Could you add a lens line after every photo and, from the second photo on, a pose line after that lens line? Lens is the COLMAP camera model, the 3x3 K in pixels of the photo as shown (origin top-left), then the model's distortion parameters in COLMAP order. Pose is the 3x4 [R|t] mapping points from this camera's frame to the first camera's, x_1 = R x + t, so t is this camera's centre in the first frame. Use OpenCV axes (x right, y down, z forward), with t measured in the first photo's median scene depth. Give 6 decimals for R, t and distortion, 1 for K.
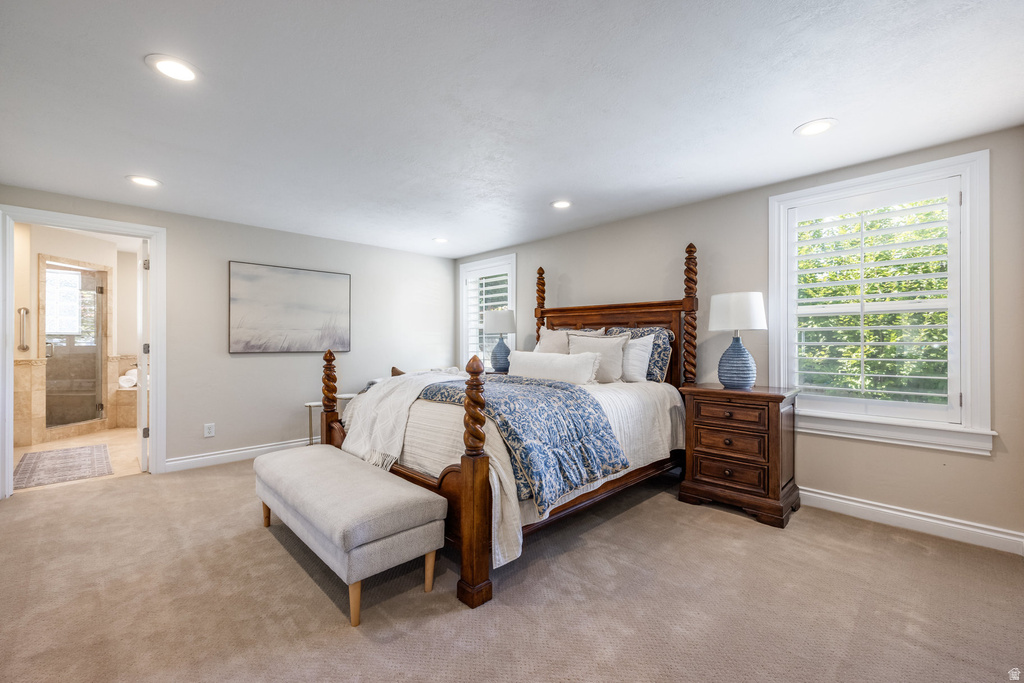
lens RADIAL K [[388.6, 0, 512.0], [0, 388.6, 341.5], [0, 0, 1]] dist [0.000271, 0.000119]
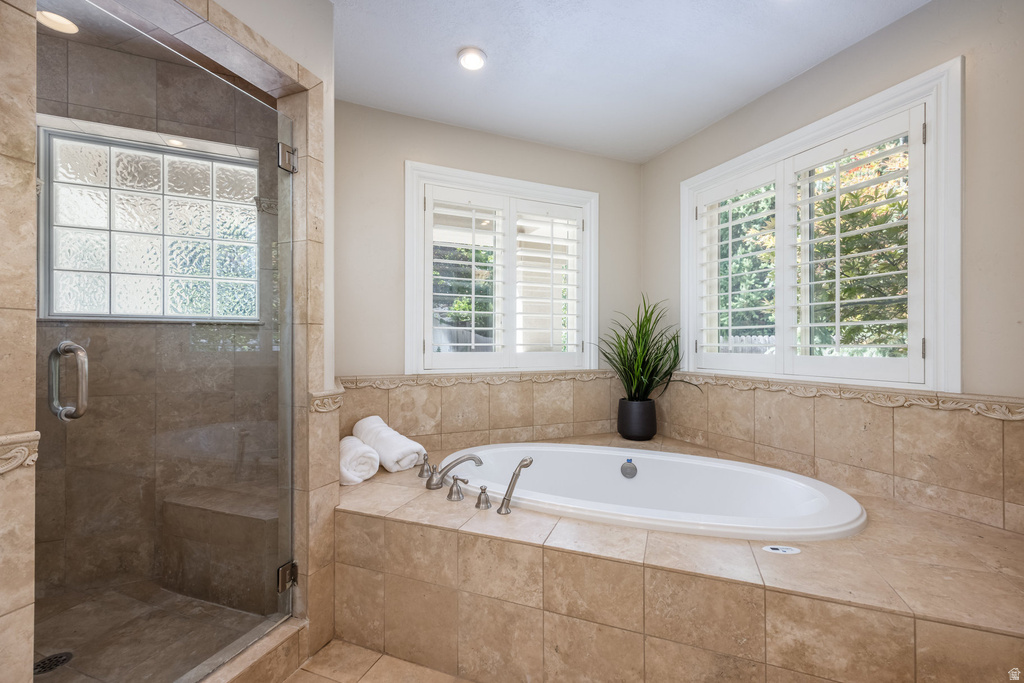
lens RADIAL K [[388.6, 0, 512.0], [0, 388.6, 341.5], [0, 0, 1]] dist [0.000271, 0.000119]
pose [[0.930566, -0.000709, -0.366123, -0.802070], [0.001411, 0.999998, 0.001648, -0.000294], [0.366121, -0.002050, 0.930565, 0.793953]]
